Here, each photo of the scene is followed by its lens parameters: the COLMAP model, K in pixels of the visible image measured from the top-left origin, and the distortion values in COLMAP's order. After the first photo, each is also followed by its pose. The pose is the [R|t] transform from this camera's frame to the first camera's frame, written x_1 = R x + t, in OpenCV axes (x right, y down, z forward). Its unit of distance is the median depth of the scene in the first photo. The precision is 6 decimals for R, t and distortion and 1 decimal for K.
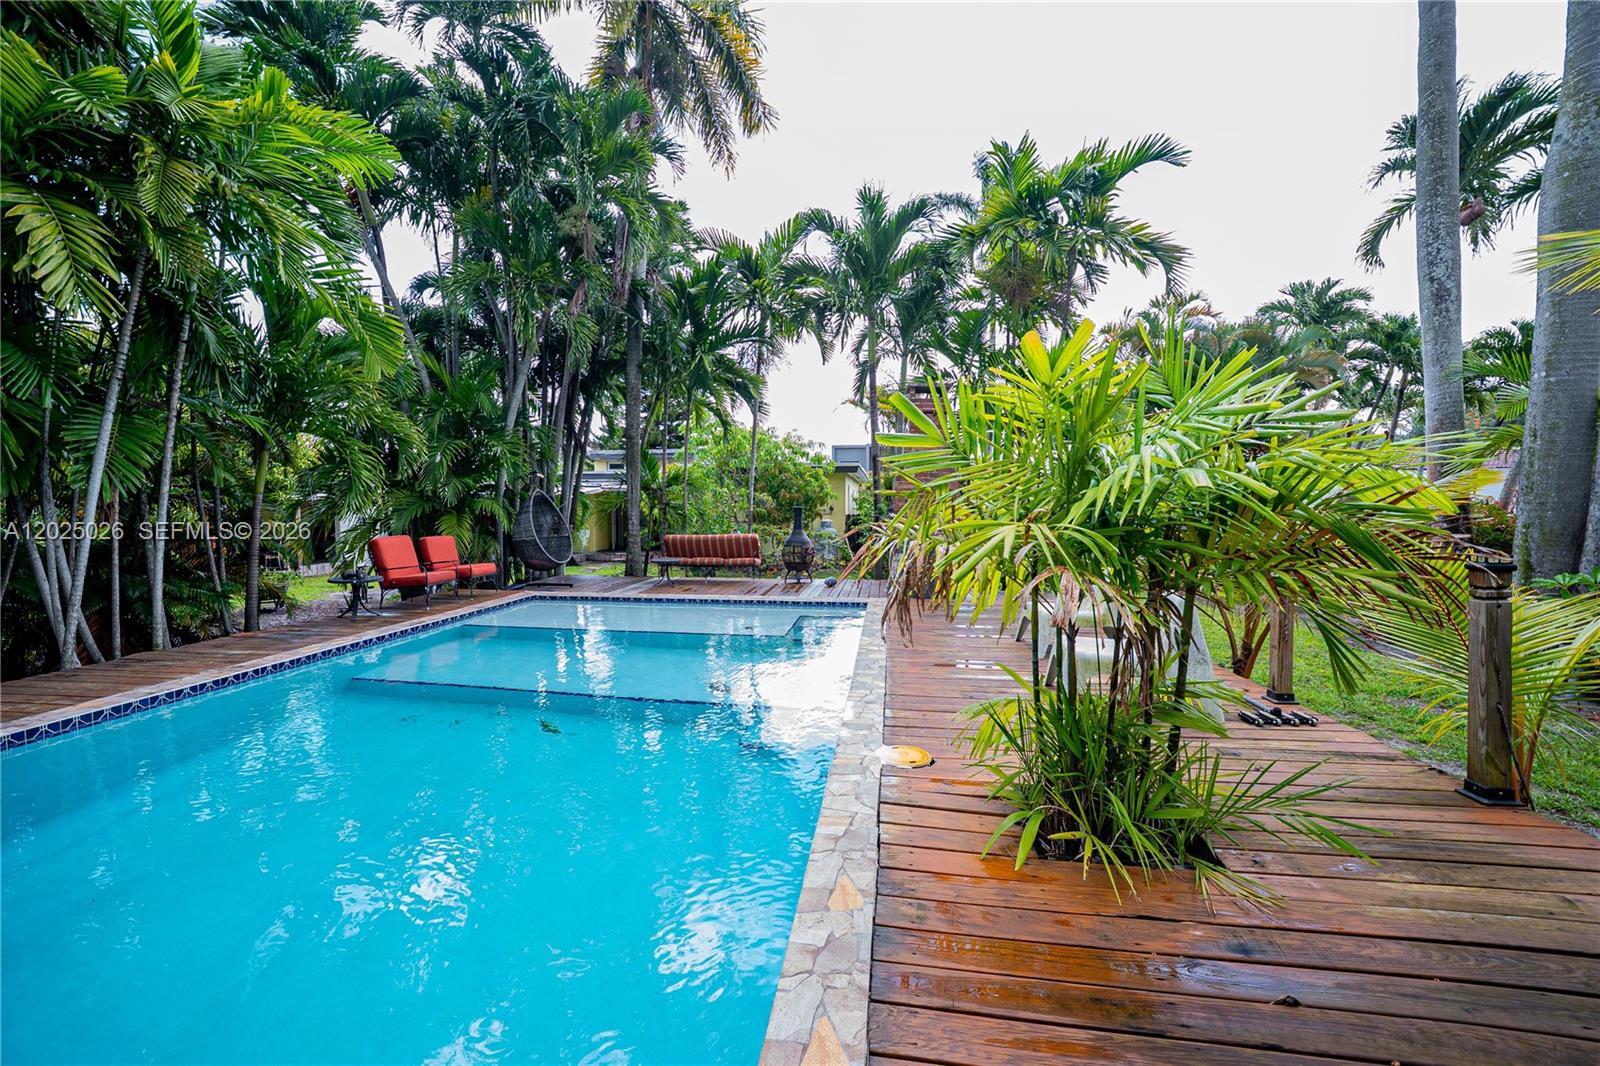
lens RADIAL K [[637.2, 0, 797.6], [0, 637.2, 530.3], [0, 0, 1]] dist [-0.018772, 0.002886]
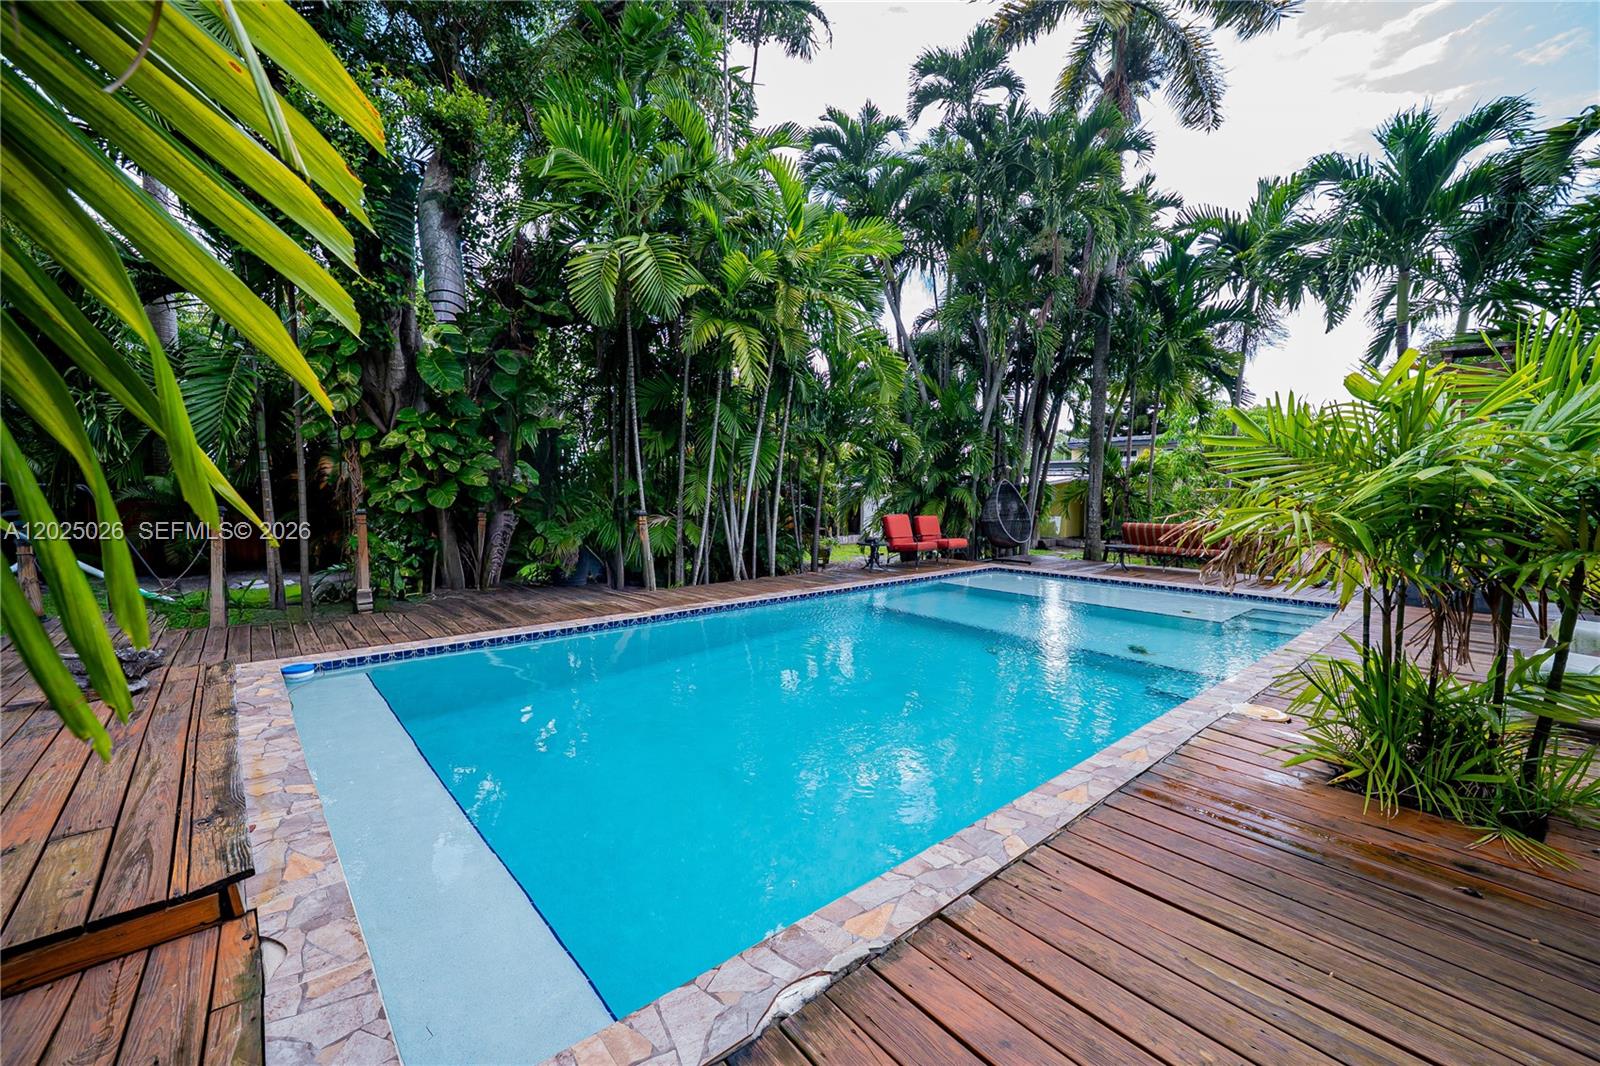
lens RADIAL K [[637.2, 0, 797.6], [0, 637.2, 530.3], [0, 0, 1]] dist [-0.018772, 0.002886]
pose [[0.744246, 0.044730, -0.666406, 0.090602], [-0.032565, 0.998998, 0.030686, 0.006149], [0.667112, -0.001137, 0.744957, -0.127911]]
